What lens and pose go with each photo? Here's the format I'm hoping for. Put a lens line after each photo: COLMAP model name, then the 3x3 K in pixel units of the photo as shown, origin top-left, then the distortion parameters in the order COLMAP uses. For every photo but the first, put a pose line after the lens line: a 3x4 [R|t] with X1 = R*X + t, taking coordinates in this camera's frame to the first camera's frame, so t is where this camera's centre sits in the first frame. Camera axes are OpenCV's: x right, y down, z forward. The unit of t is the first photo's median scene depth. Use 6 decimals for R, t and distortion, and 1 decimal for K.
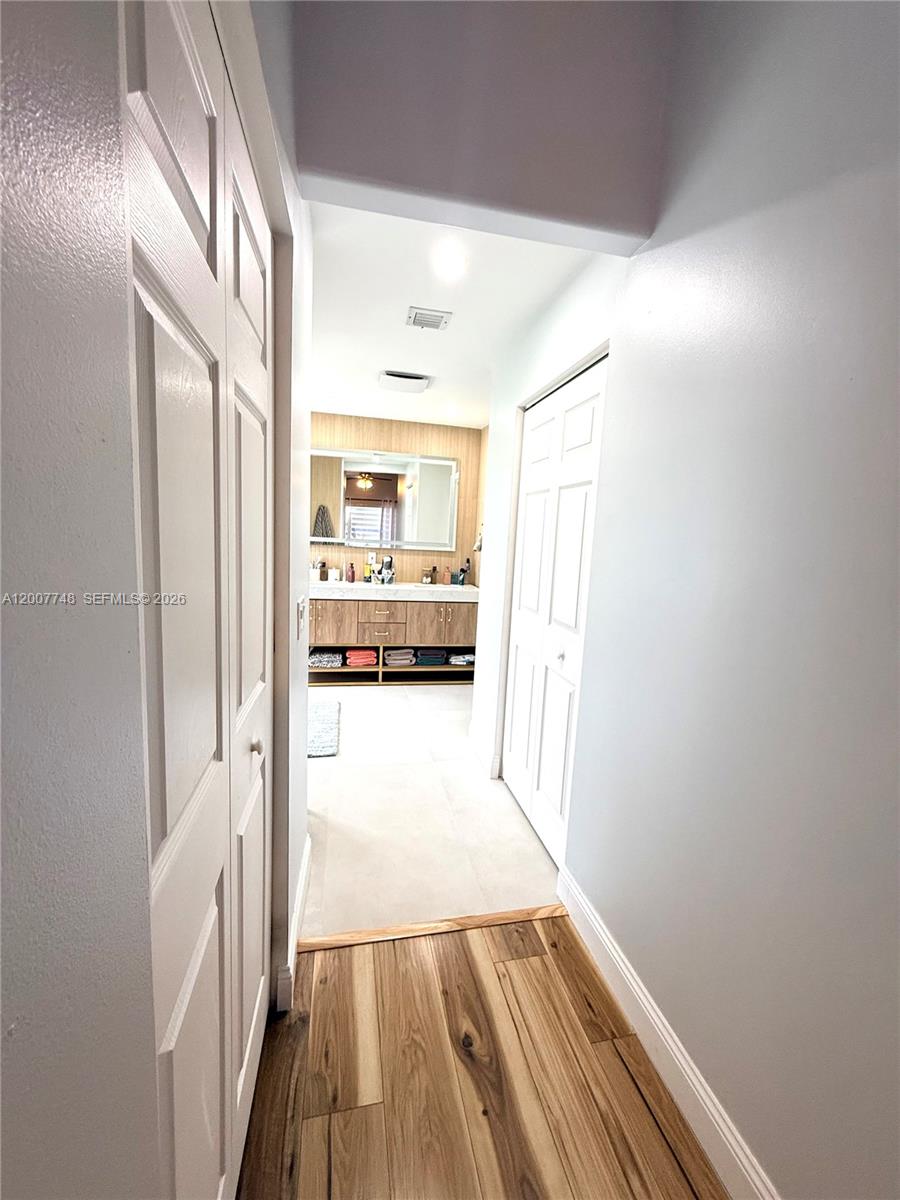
lens RADIAL K [[479.5, 0, 451.2], [0, 479.5, 596.5], [0, 0, 1]] dist [0.002853, -0.001008]
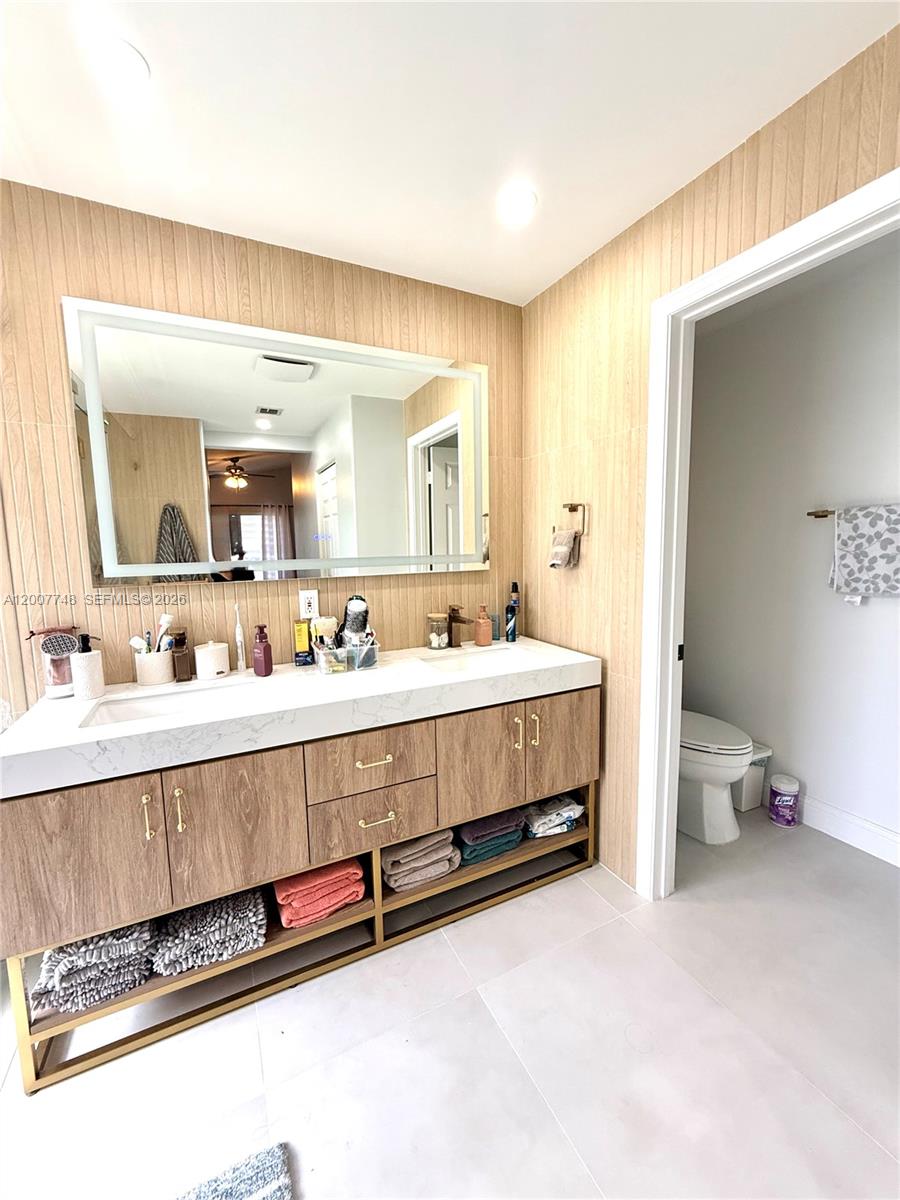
lens RADIAL K [[479.5, 0, 451.1], [0, 479.5, 597.8], [0, 0, 1]] dist [0.002853, -0.001008]
pose [[0.966378, -0.096097, 0.238494, -0.155328], [0.098934, 0.995094, 0.000077, -0.078526], [-0.237332, 0.023521, 0.971144, 0.614342]]
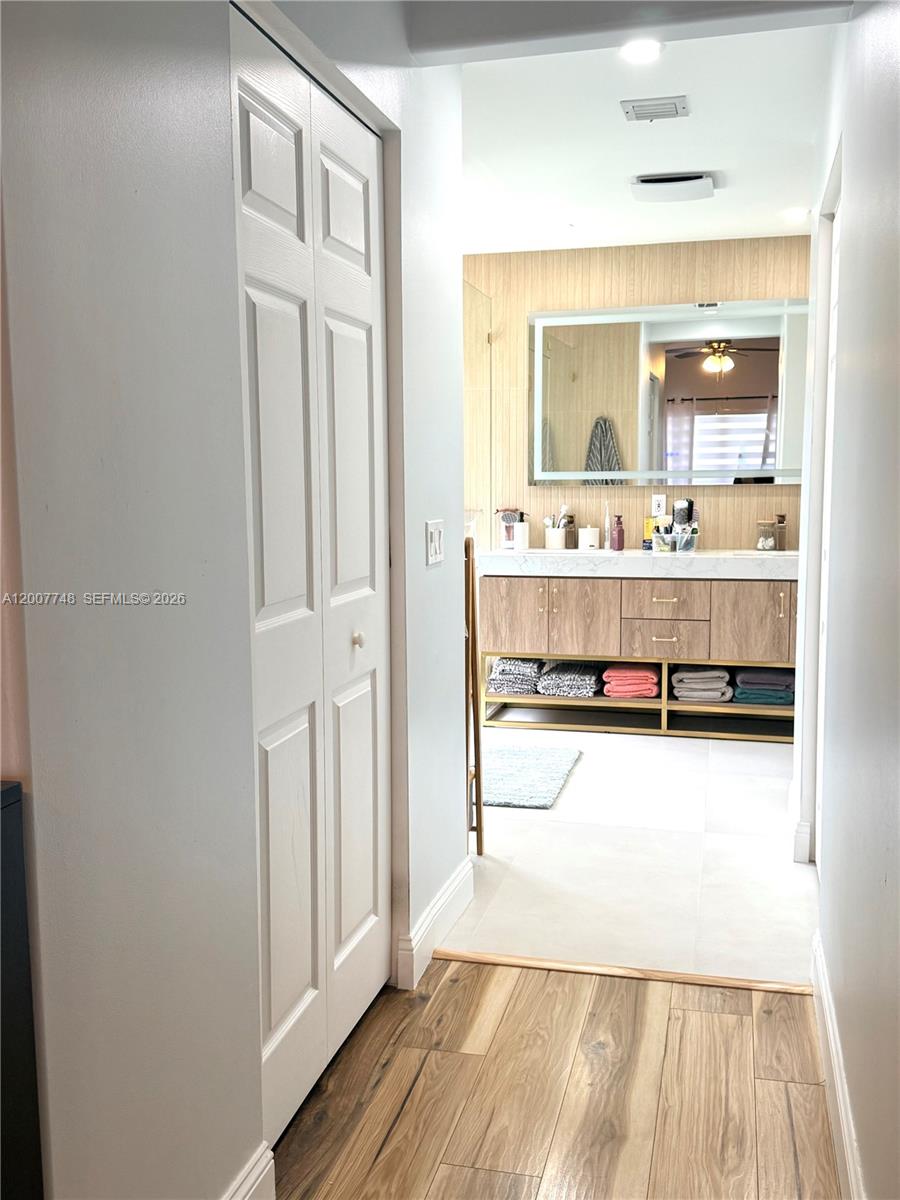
lens RADIAL K [[1138.2, 0, 441.2], [0, 1138.2, 605.6], [0, 0, 1]] dist [0.089570, 0.000000]
pose [[0.892787, -0.005780, -0.450441, 0.207757], [-0.006057, 0.999673, -0.024834, 0.070616], [0.450438, 0.024900, 0.892461, -0.269877]]
